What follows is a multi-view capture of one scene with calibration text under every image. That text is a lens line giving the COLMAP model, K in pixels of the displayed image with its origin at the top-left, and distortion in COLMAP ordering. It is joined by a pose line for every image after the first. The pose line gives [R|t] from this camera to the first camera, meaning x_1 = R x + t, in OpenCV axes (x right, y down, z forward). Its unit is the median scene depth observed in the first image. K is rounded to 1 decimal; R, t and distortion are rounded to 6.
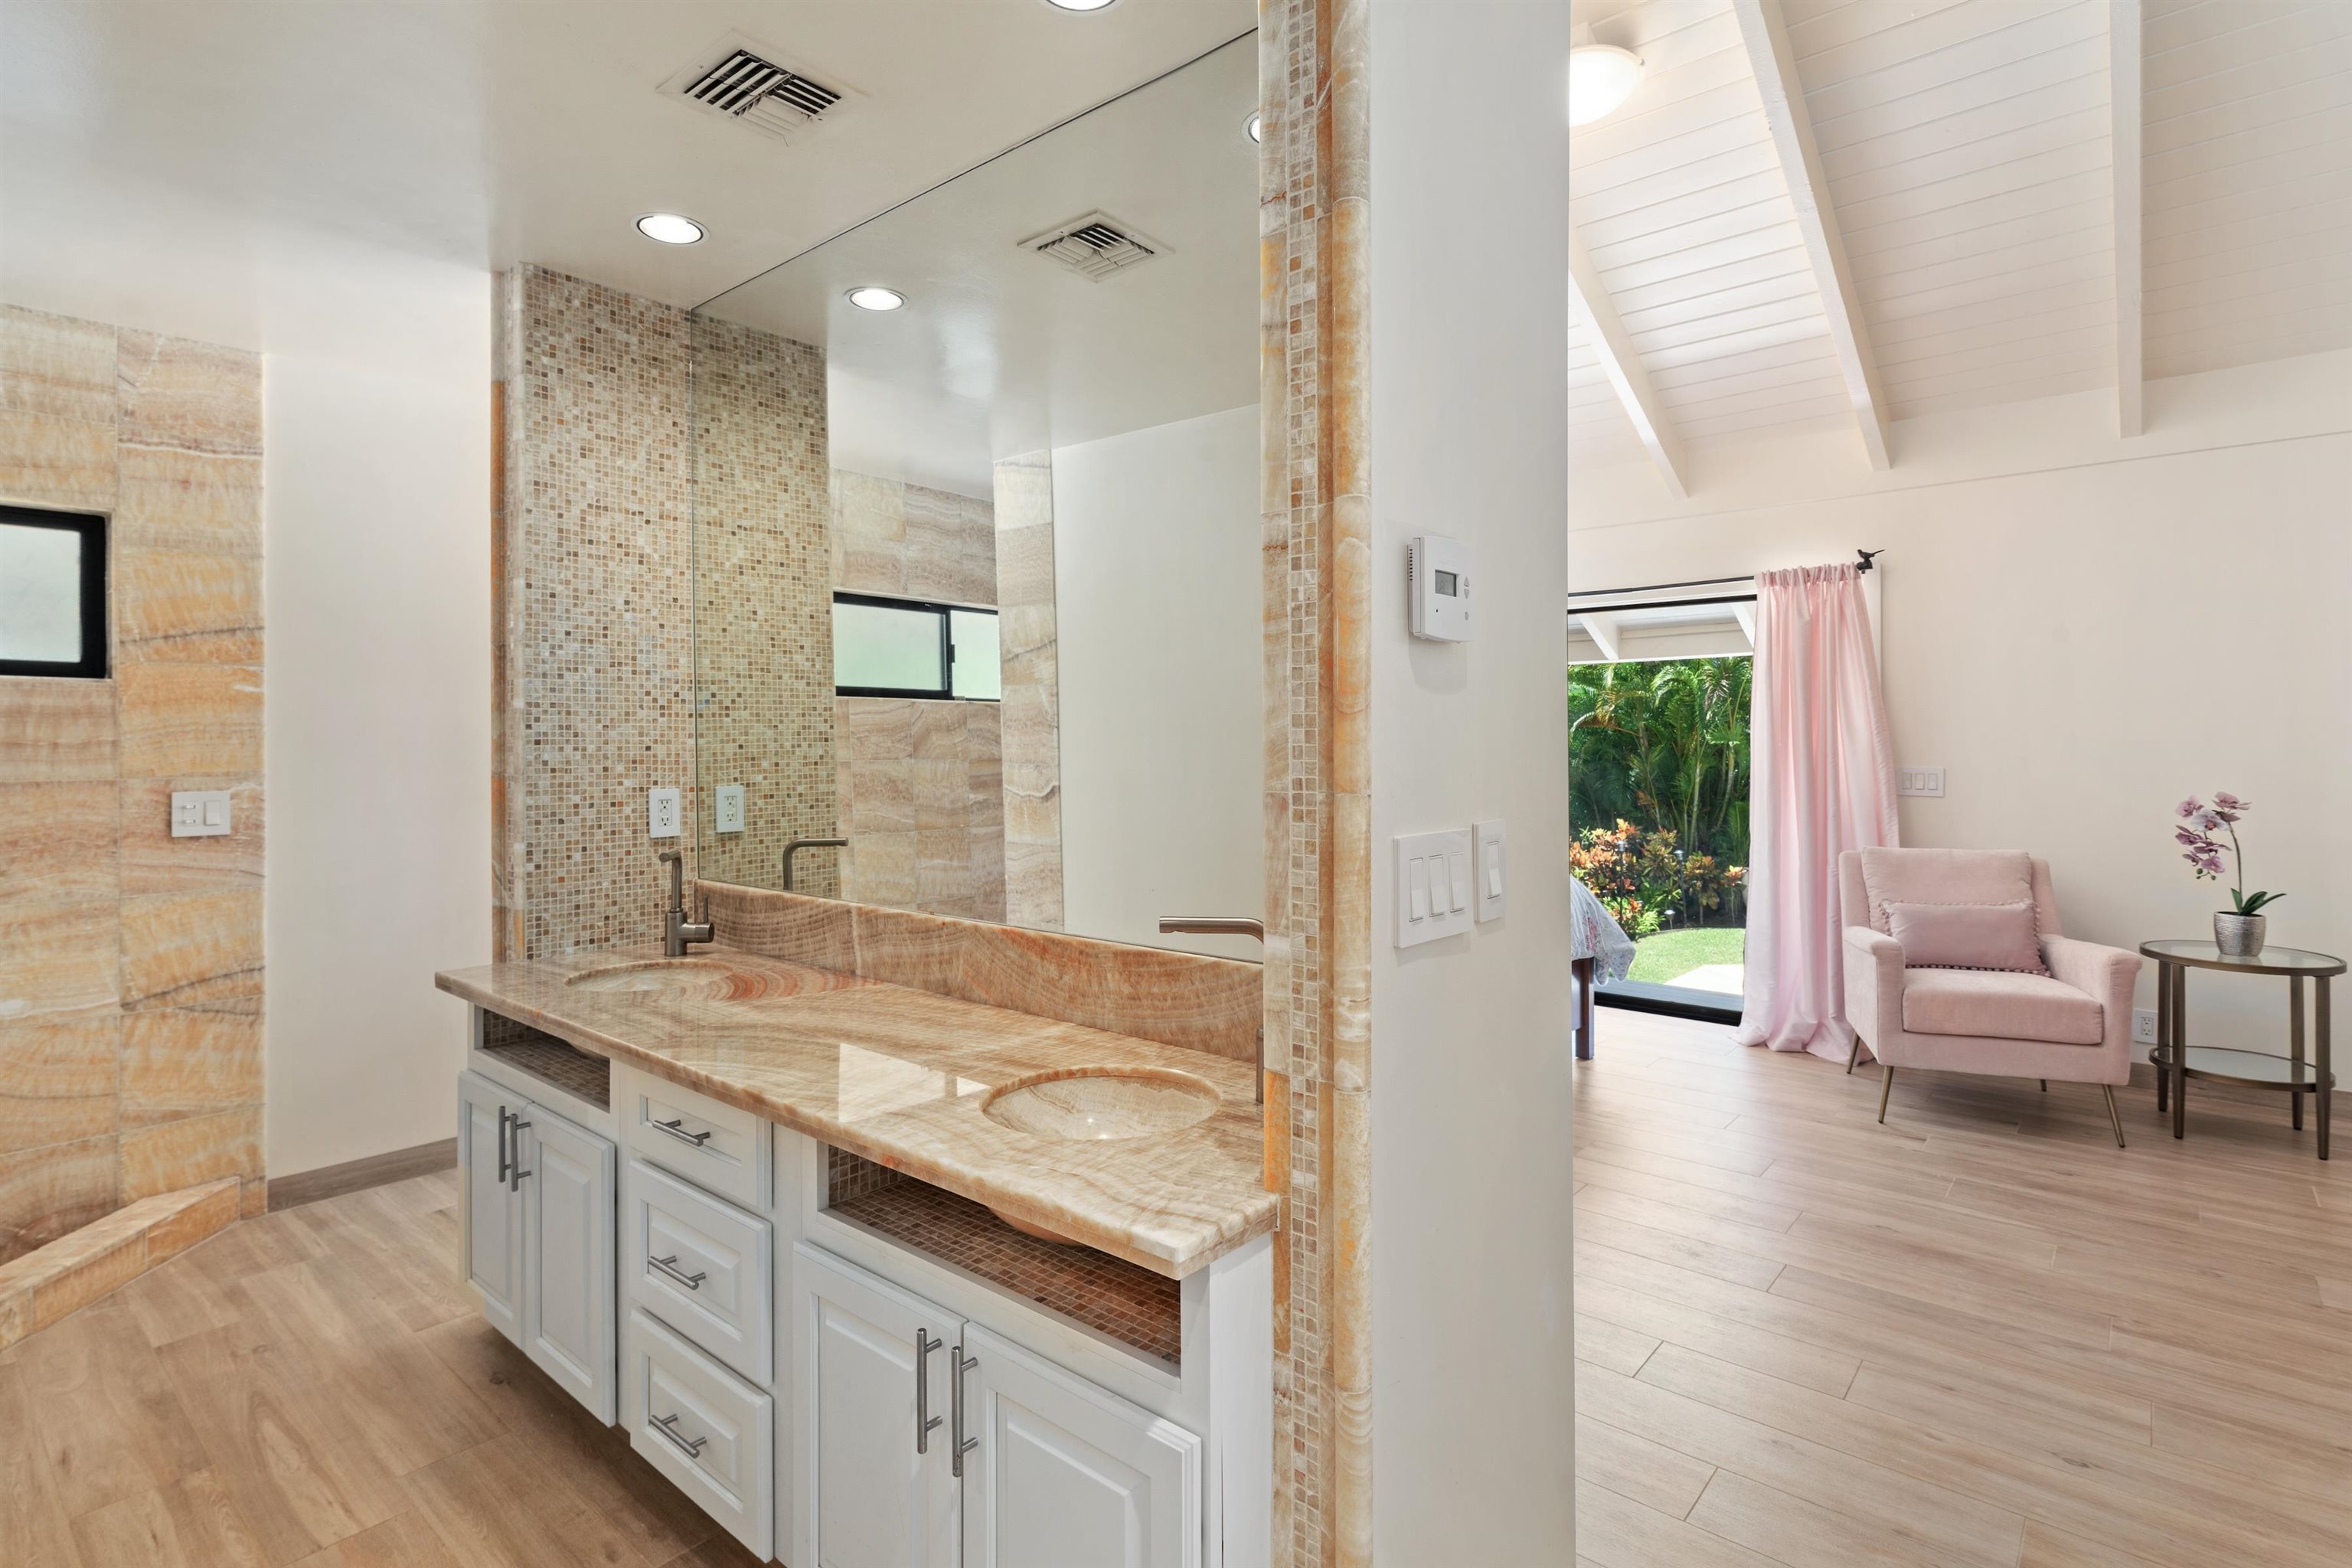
lens RADIAL K [[1155.6, 0, 1173.5], [0, 1155.6, 742.6], [0, 0, 1]] dist [0.000719, 0.000090]
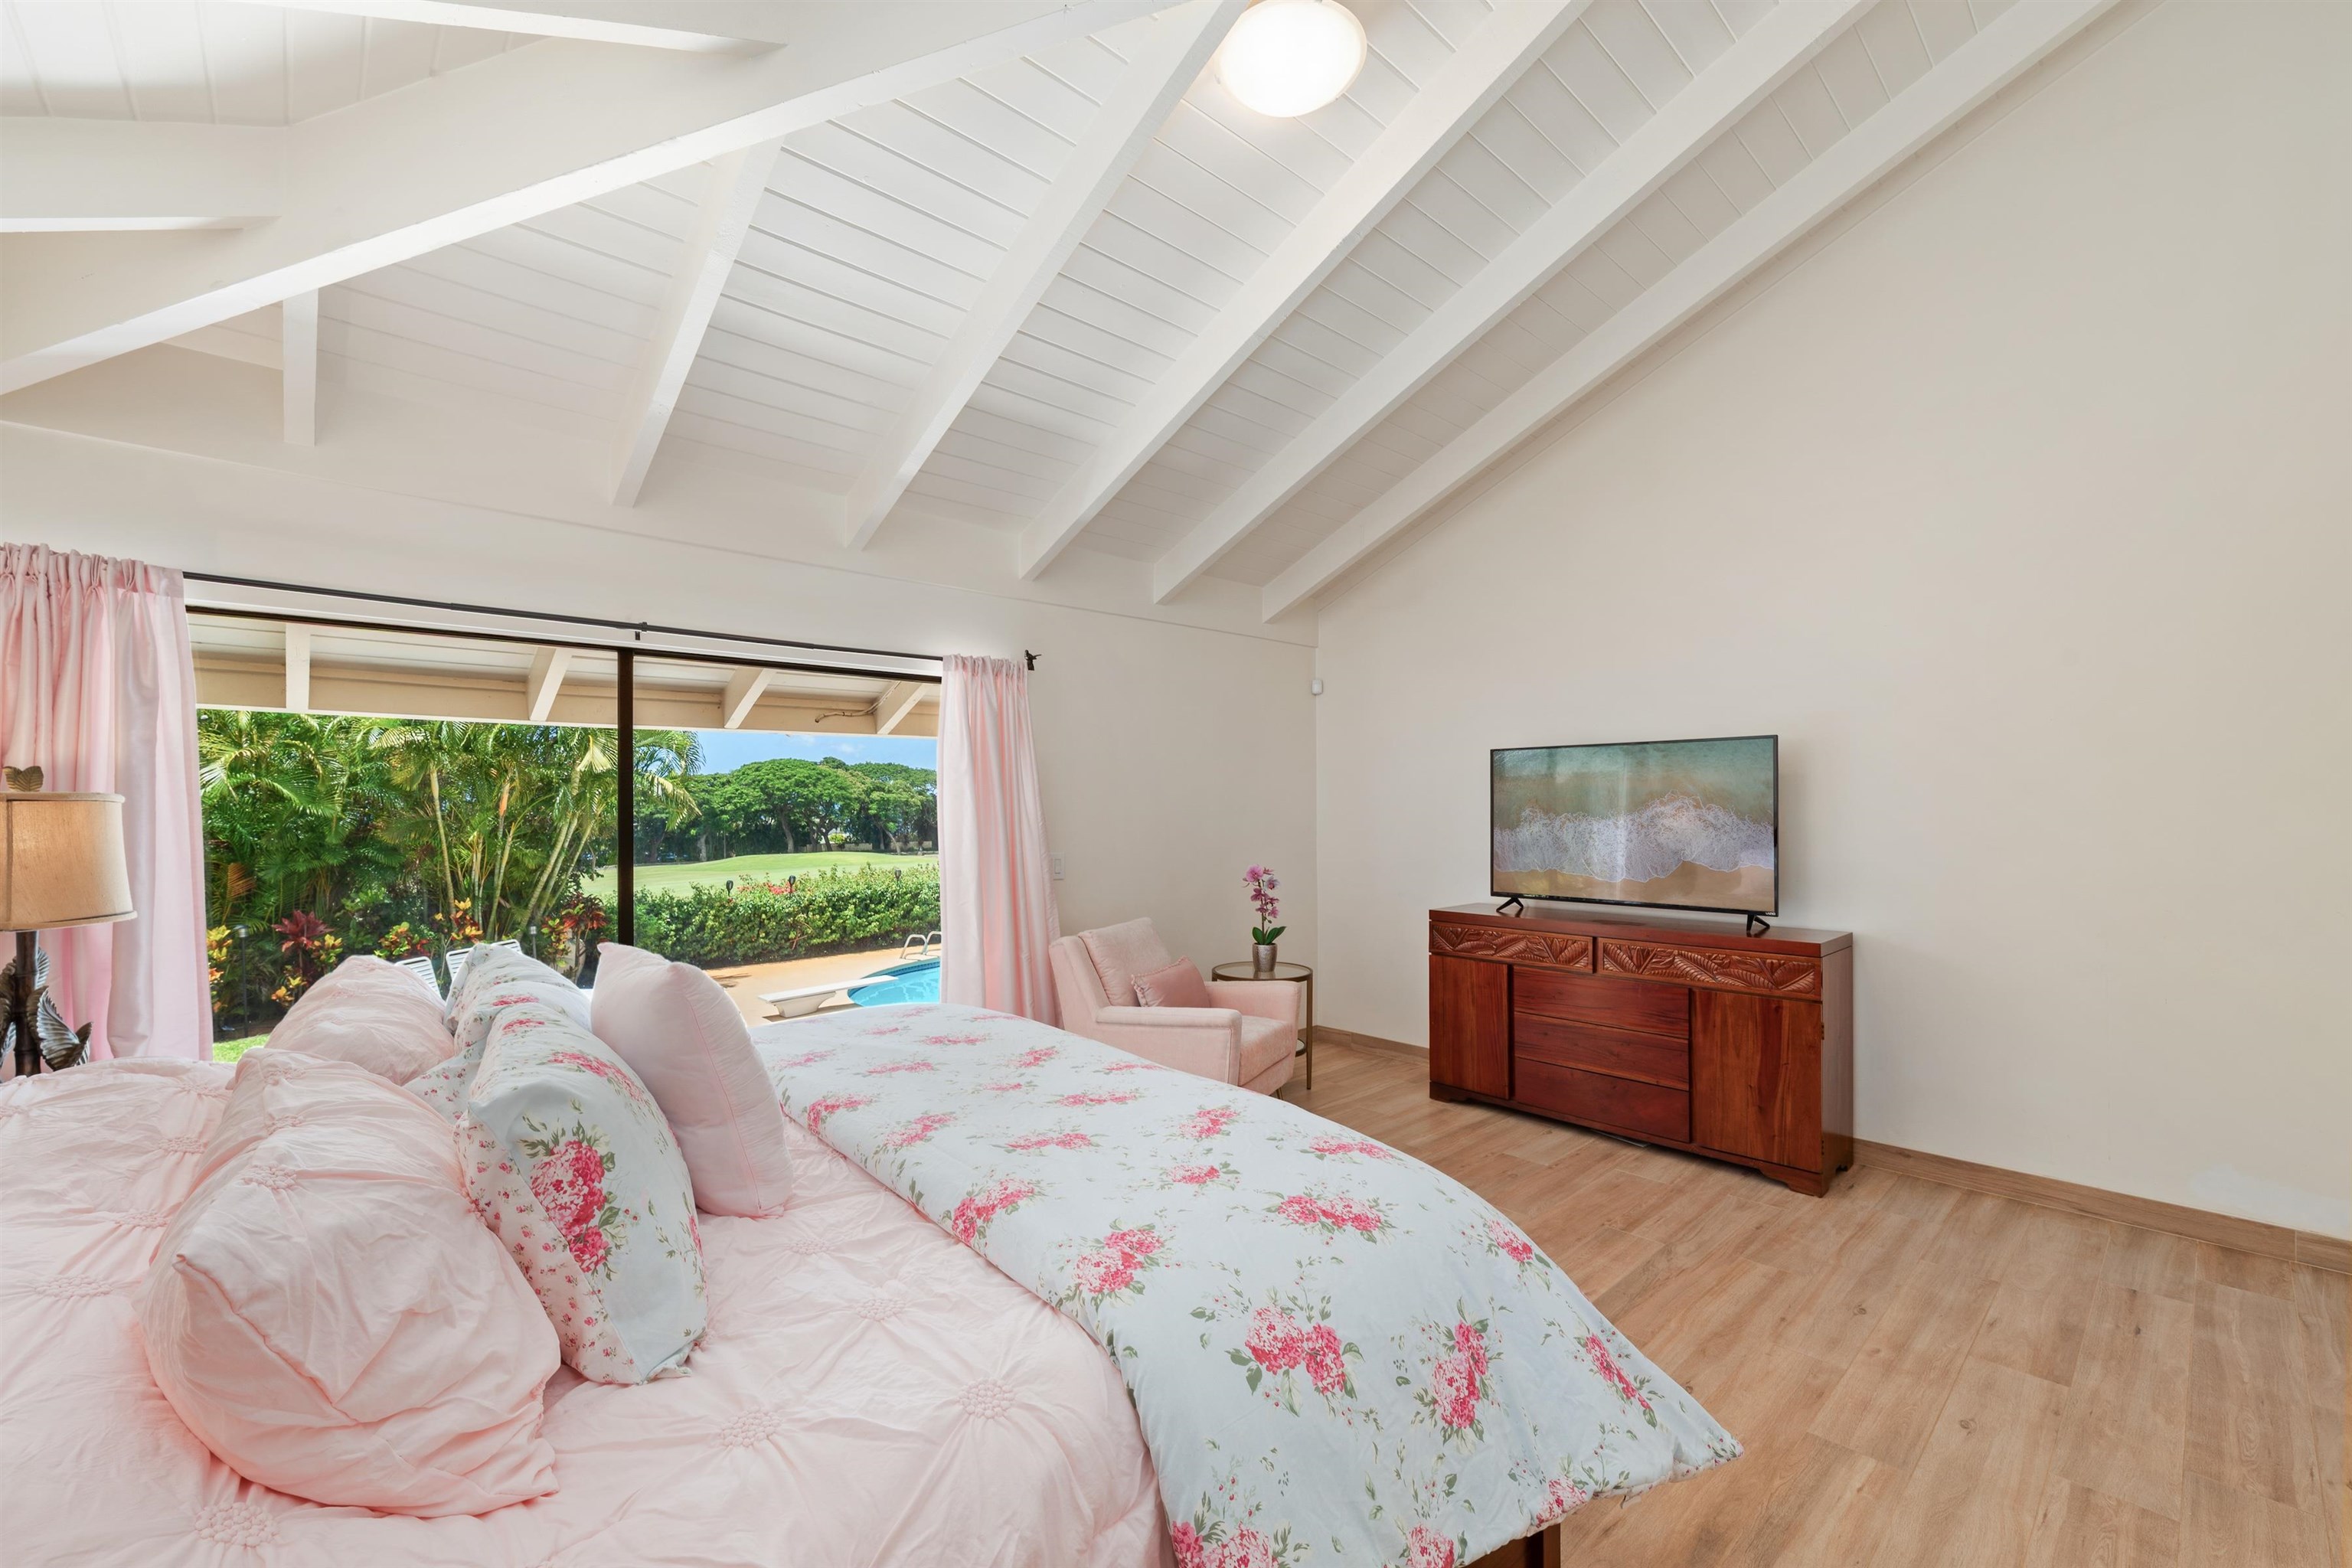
lens RADIAL K [[962.1, 0, 1174.4], [0, 962.1, 804.4], [0, 0, 1]] dist [-0.001555, -0.000168]
pose [[0.120560, 0.002429, 0.992703, -0.331264], [0.003202, 0.999991, -0.002836, -0.029248], [-0.992701, 0.003521, 0.120551, 0.960392]]
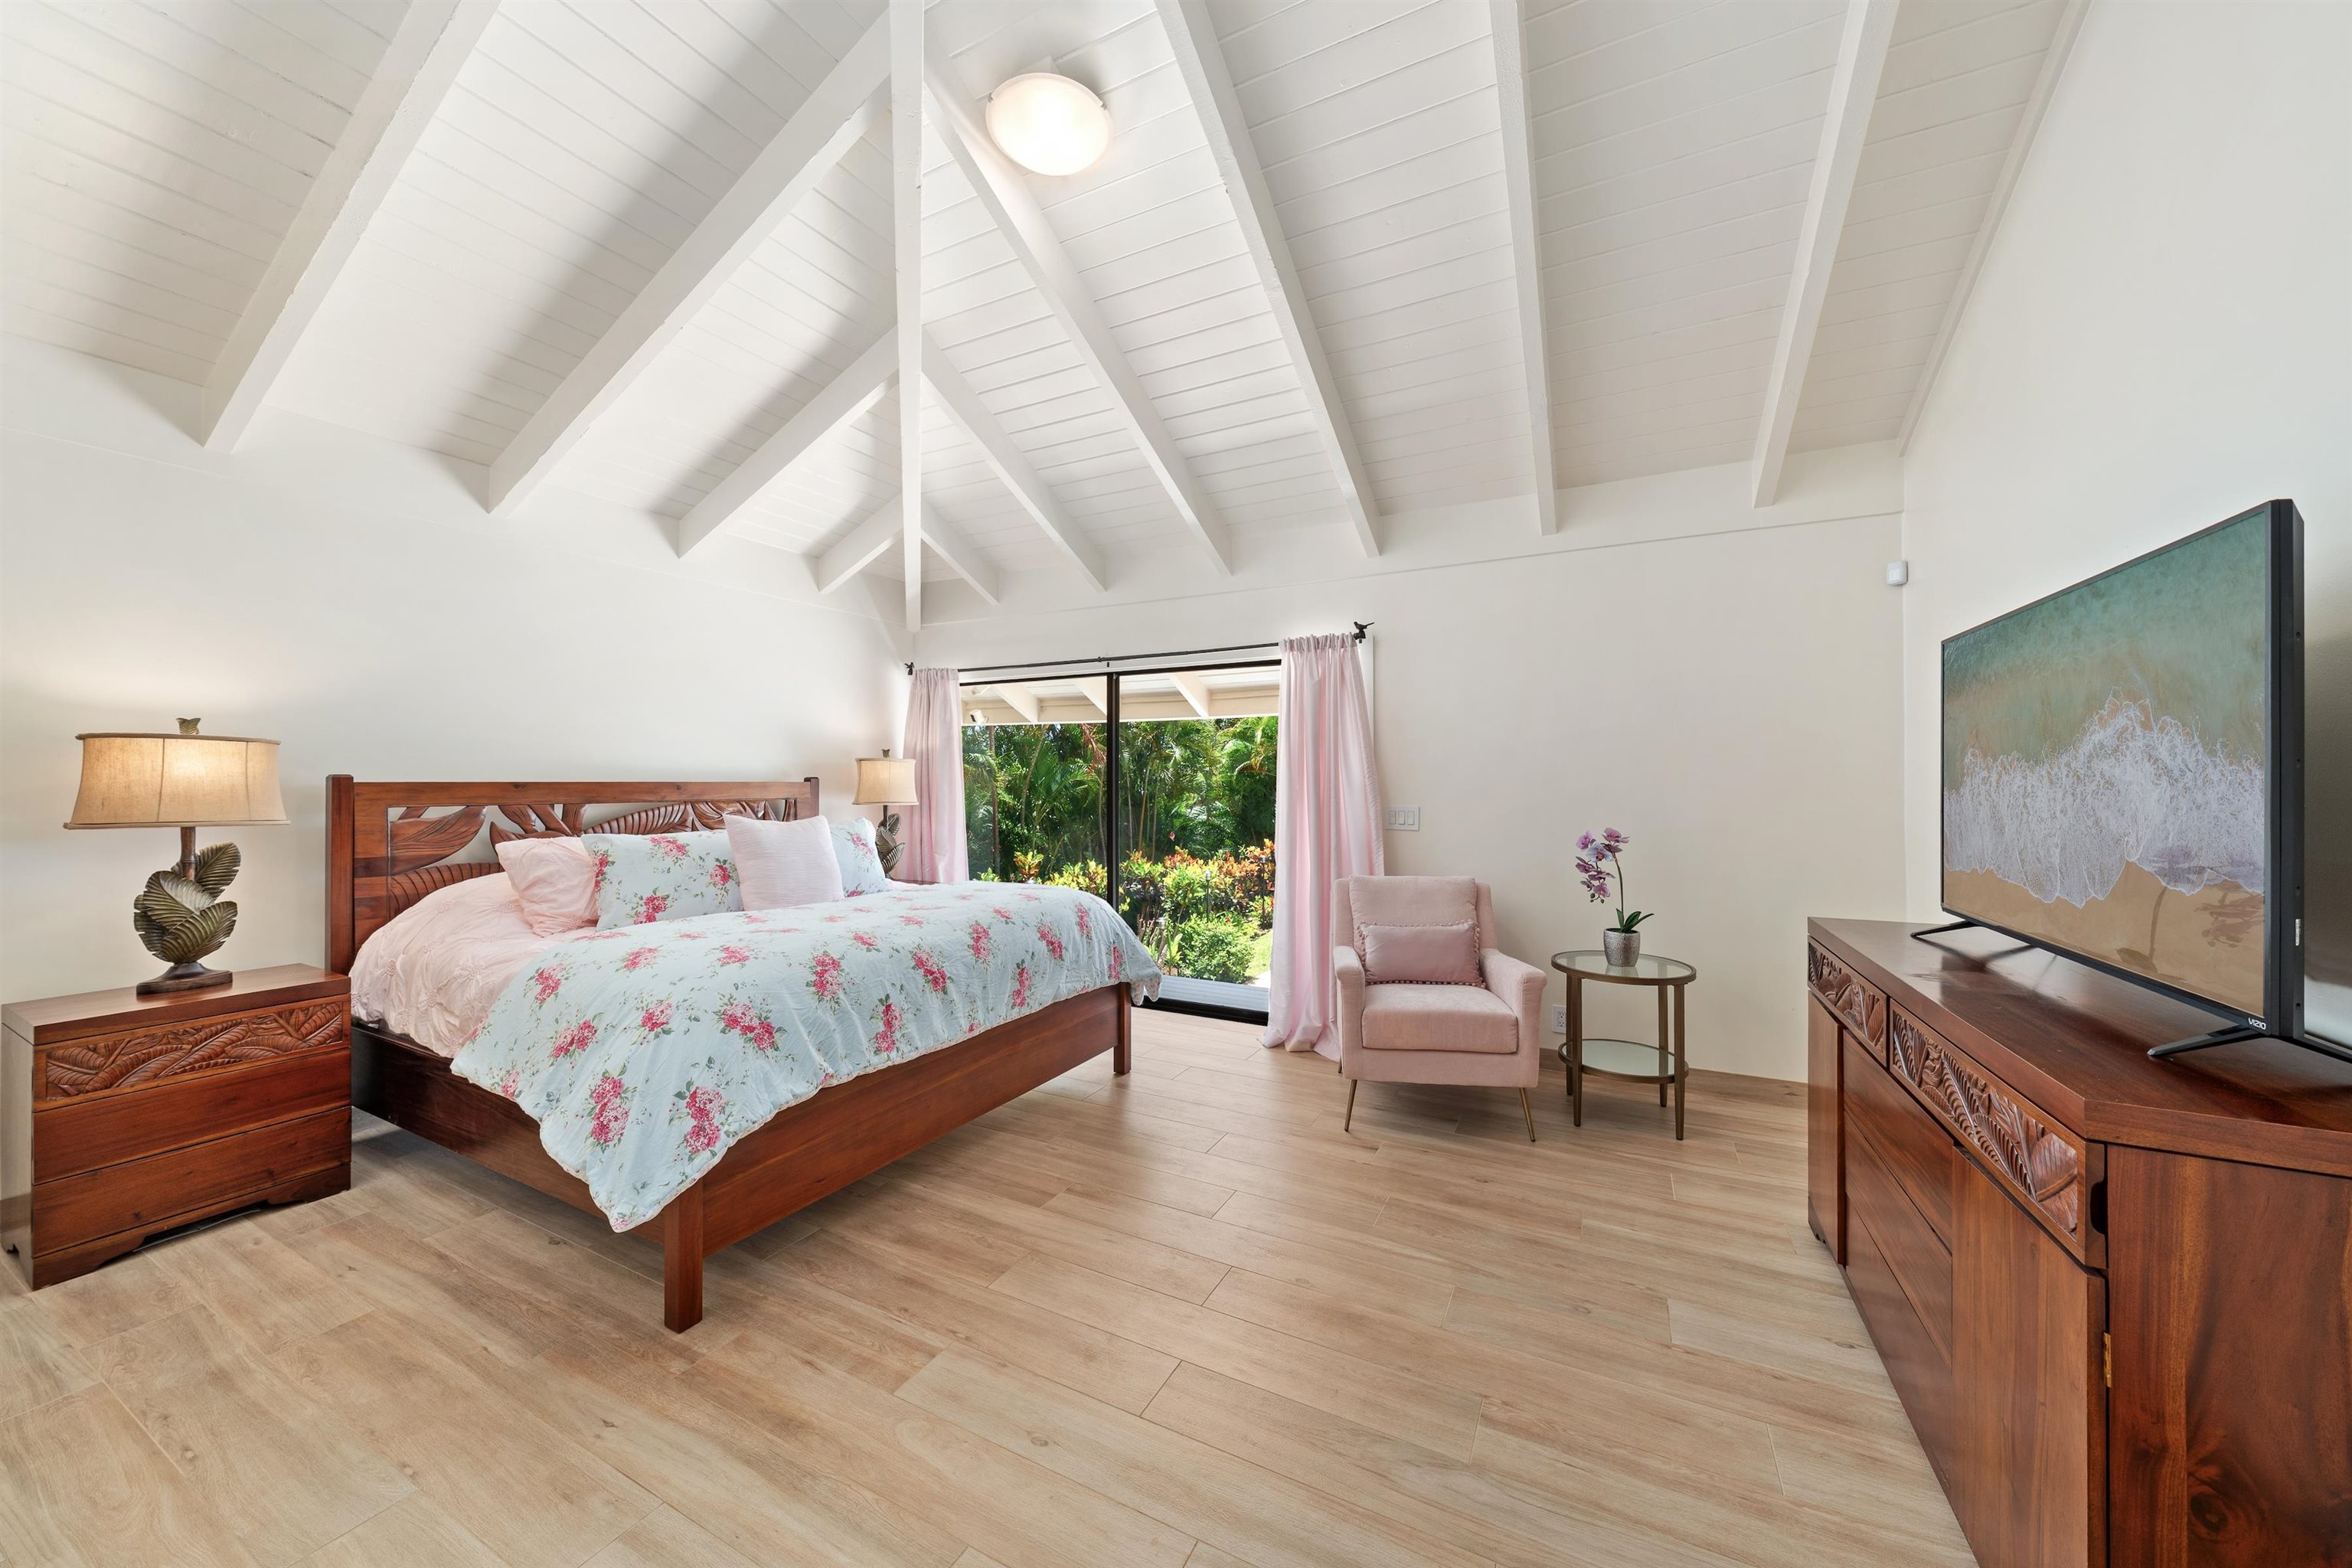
lens RADIAL K [[829.5, 0, 1176.7], [0, 829.5, 772.7], [0, 0, 1]] dist [-0.009045, 0.001278]
pose [[0.974827, 0.004707, 0.222912, 0.286083], [-0.002059, 0.999925, -0.012109, -0.002566], [-0.222952, 0.011346, 0.974763, 0.272165]]
